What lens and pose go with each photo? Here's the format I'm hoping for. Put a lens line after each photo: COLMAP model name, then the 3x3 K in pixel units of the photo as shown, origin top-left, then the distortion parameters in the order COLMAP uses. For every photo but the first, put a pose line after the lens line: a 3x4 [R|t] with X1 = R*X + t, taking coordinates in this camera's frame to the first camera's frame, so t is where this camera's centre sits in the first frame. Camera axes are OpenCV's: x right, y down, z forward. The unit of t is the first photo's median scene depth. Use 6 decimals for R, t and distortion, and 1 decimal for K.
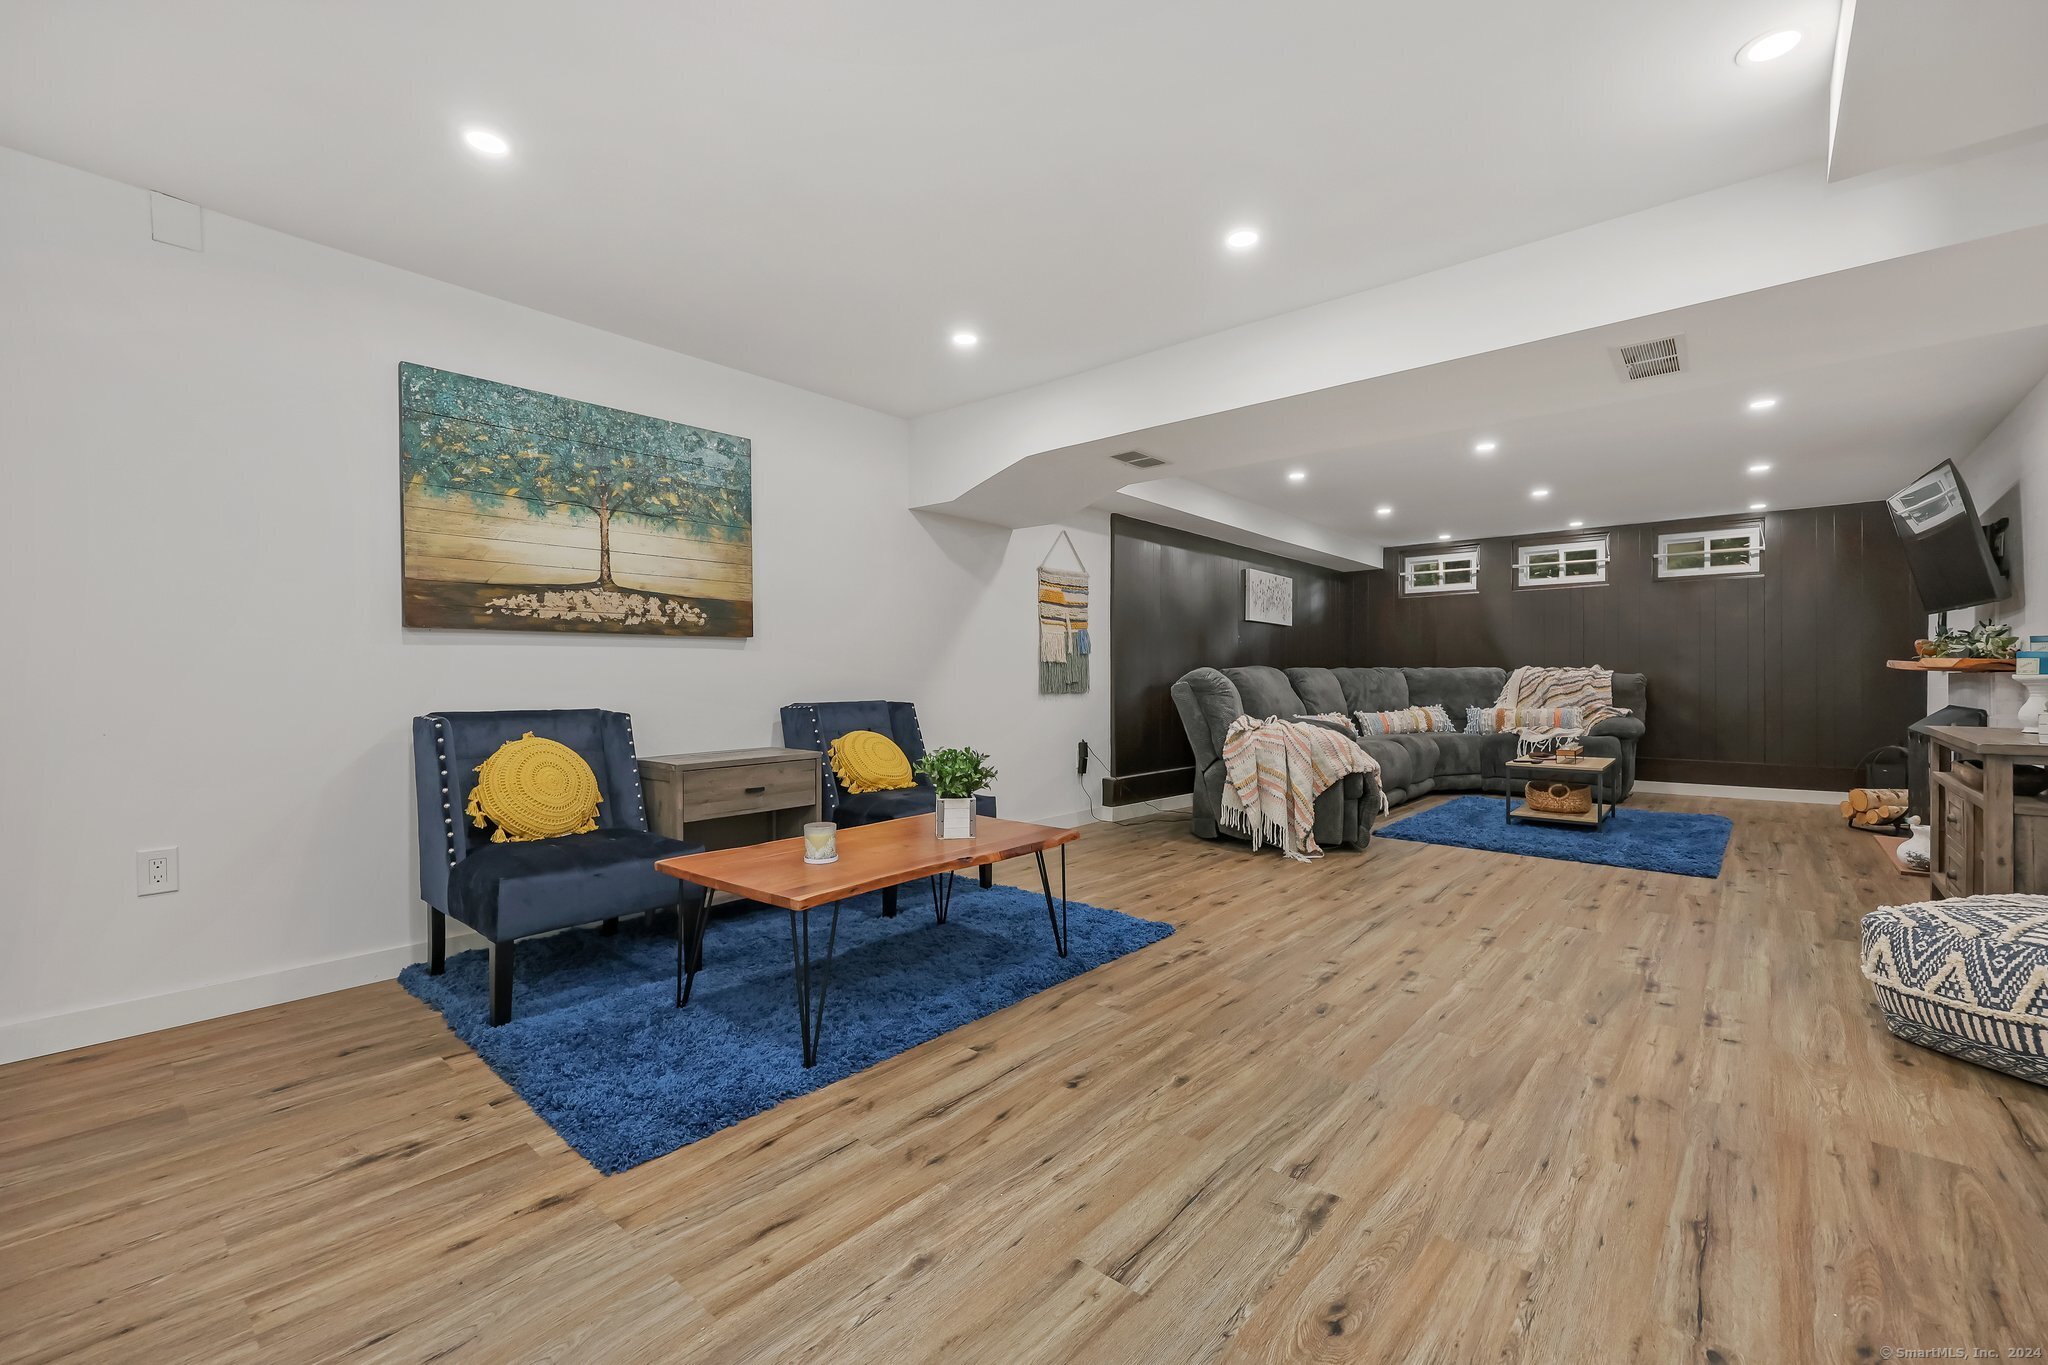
lens RADIAL K [[843.1, 0, 1004.0], [0, 843.1, 683.4], [0, 0, 1]] dist [0.000805, 0.000596]
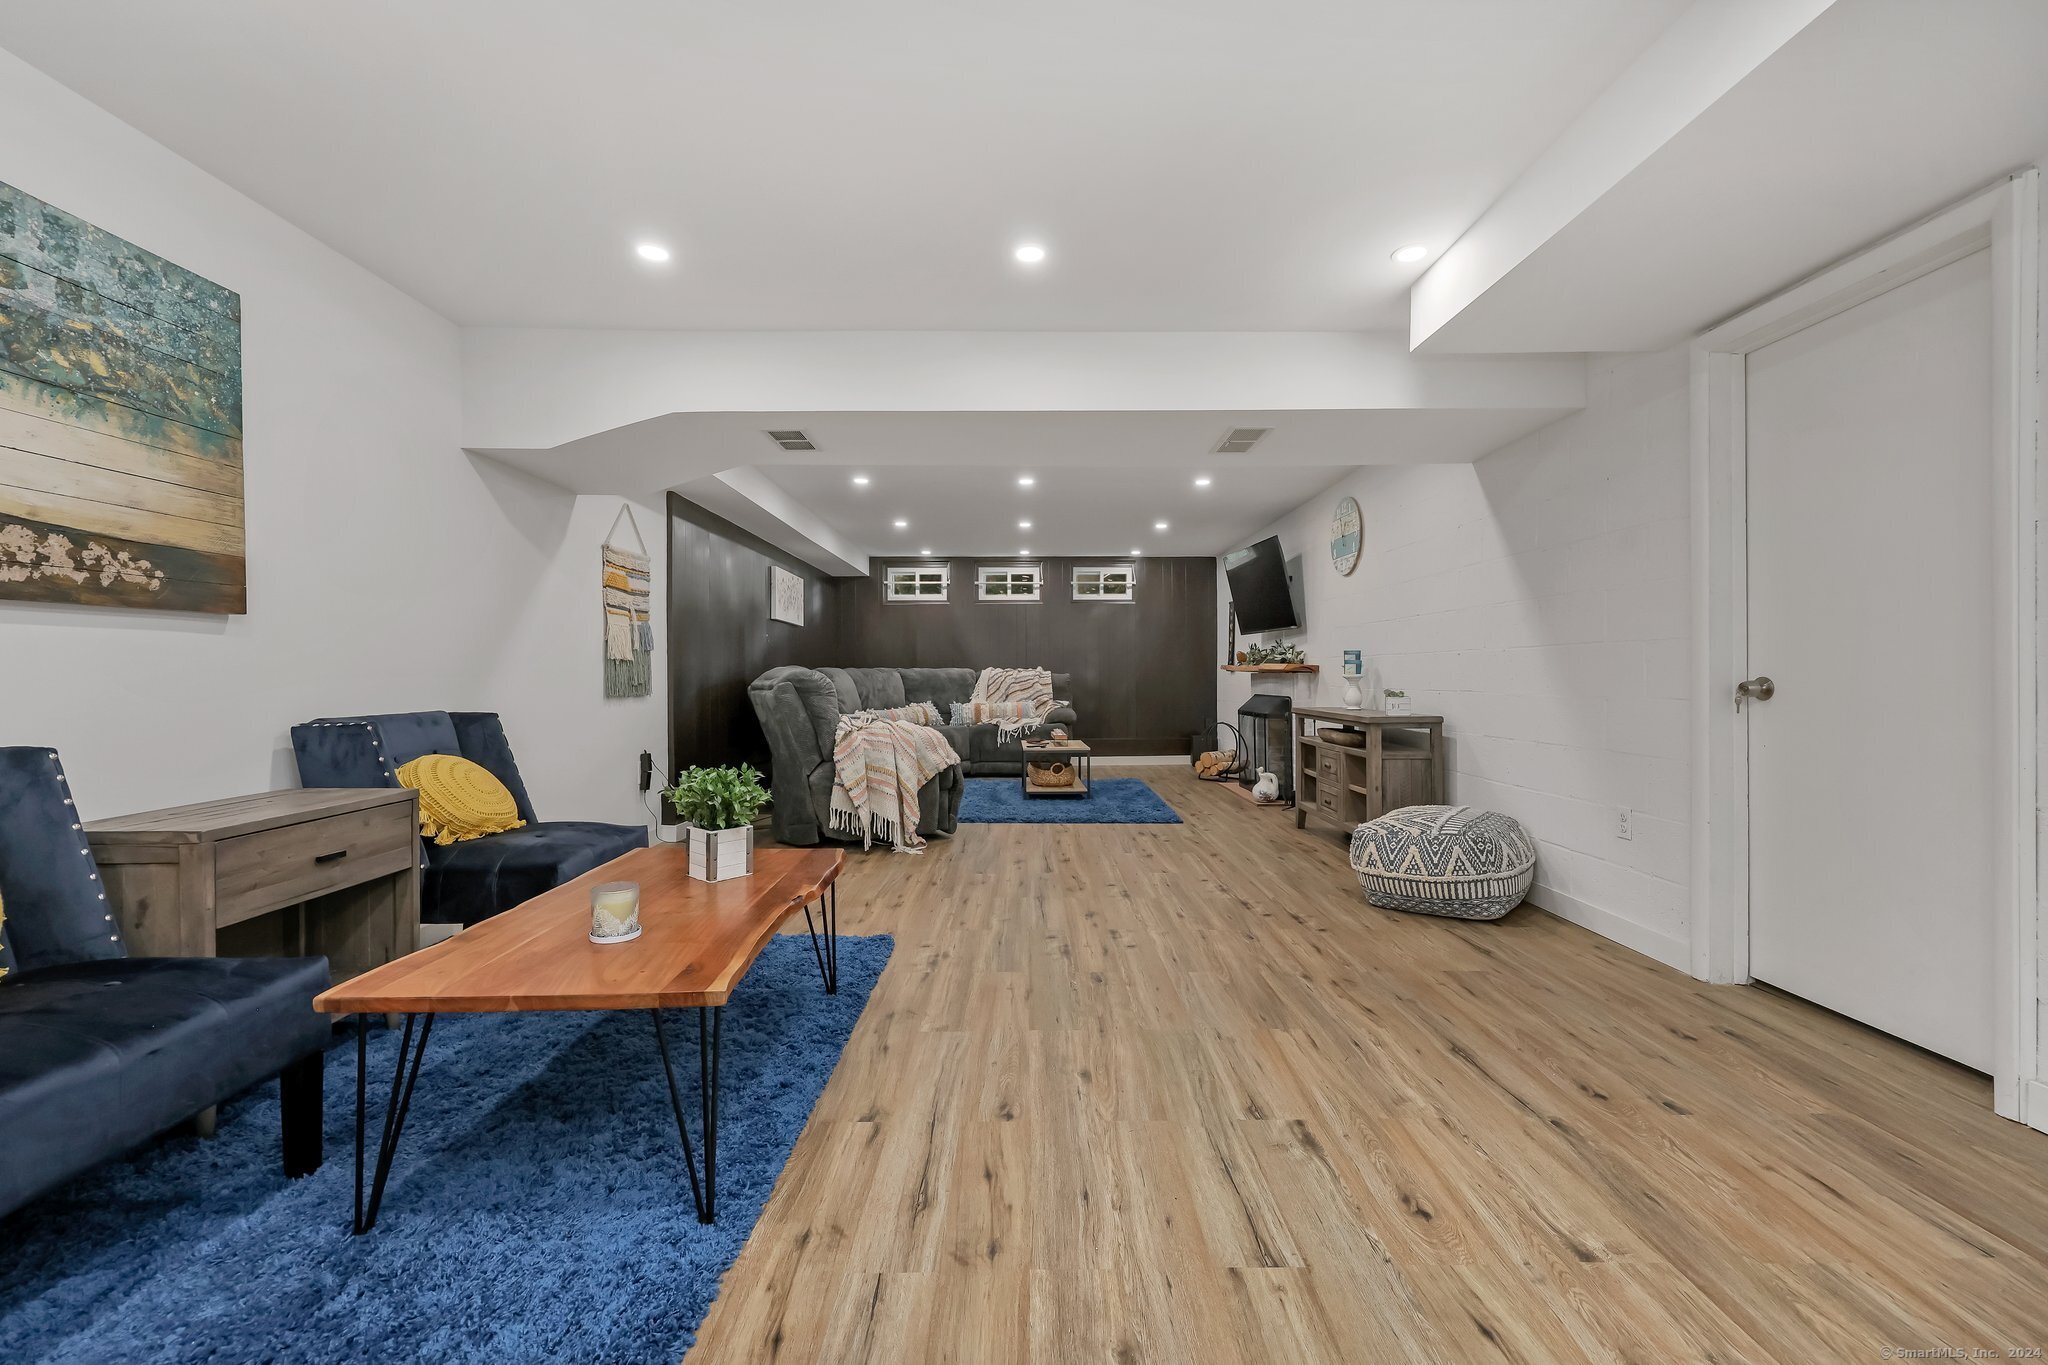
lens RADIAL K [[843.1, 0, 1013.9], [0, 843.1, 680.2], [0, 0, 1]] dist [0.000805, 0.000596]
pose [[0.750063, -0.004597, 0.661350, -0.301529], [0.006840, 0.999976, -0.000807, -0.002225], [-0.661331, 0.005129, 0.750077, 0.169583]]
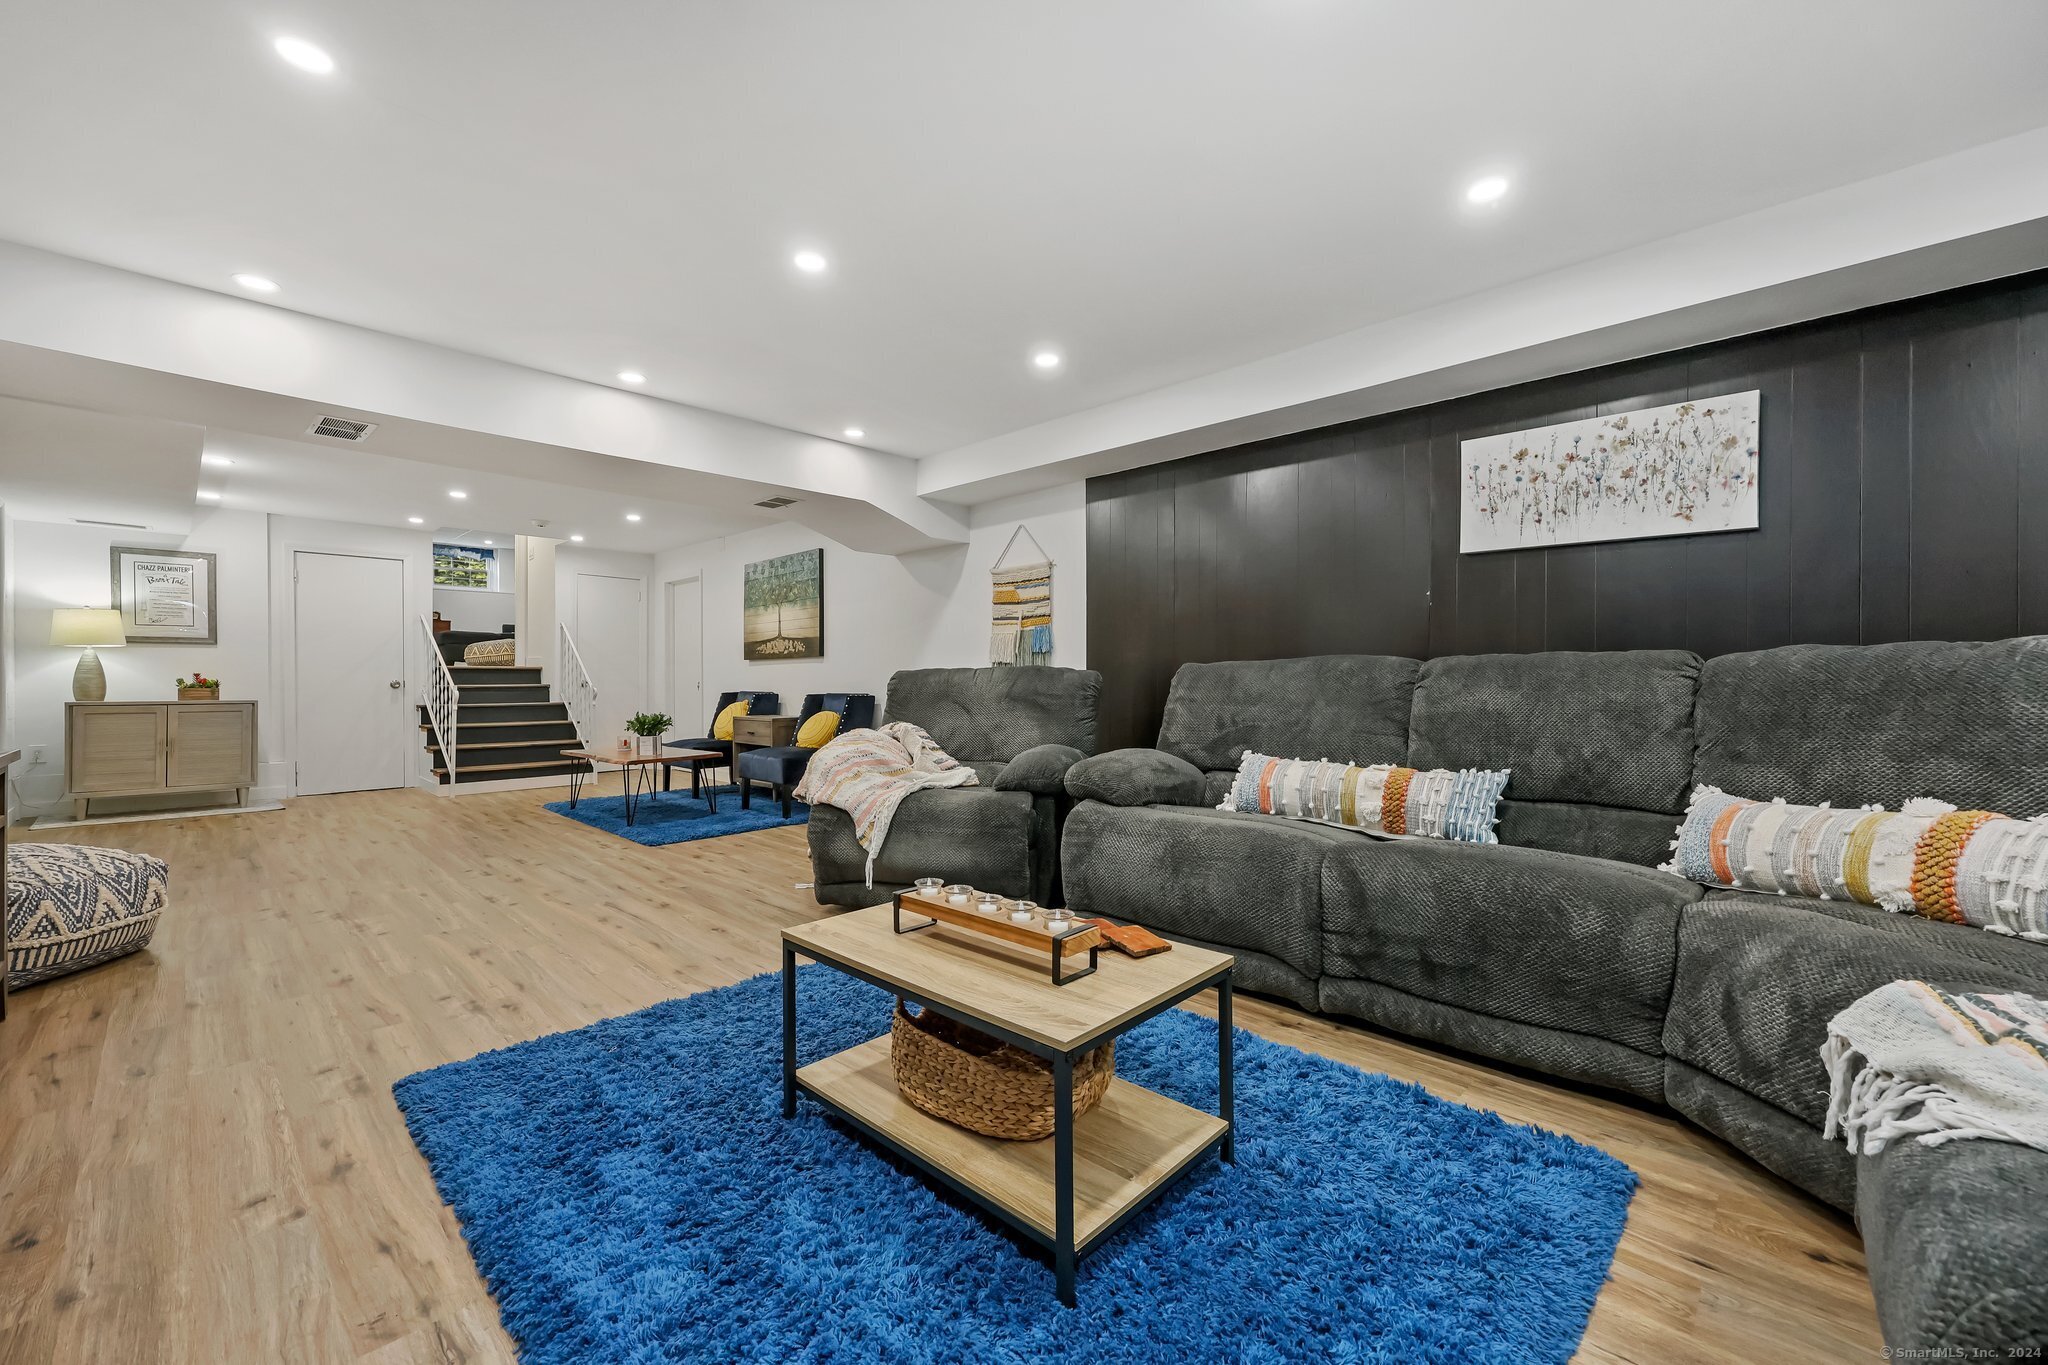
lens RADIAL K [[786.0, 0, 1030.7], [0, 786.0, 679.4], [0, 0, 1]] dist [0.000179, 0.000012]
pose [[-0.007053, 0.000712, -0.999975, 1.472432], [-0.005082, 0.999987, 0.000747, -0.009219], [0.999962, 0.005087, -0.007050, 1.551939]]
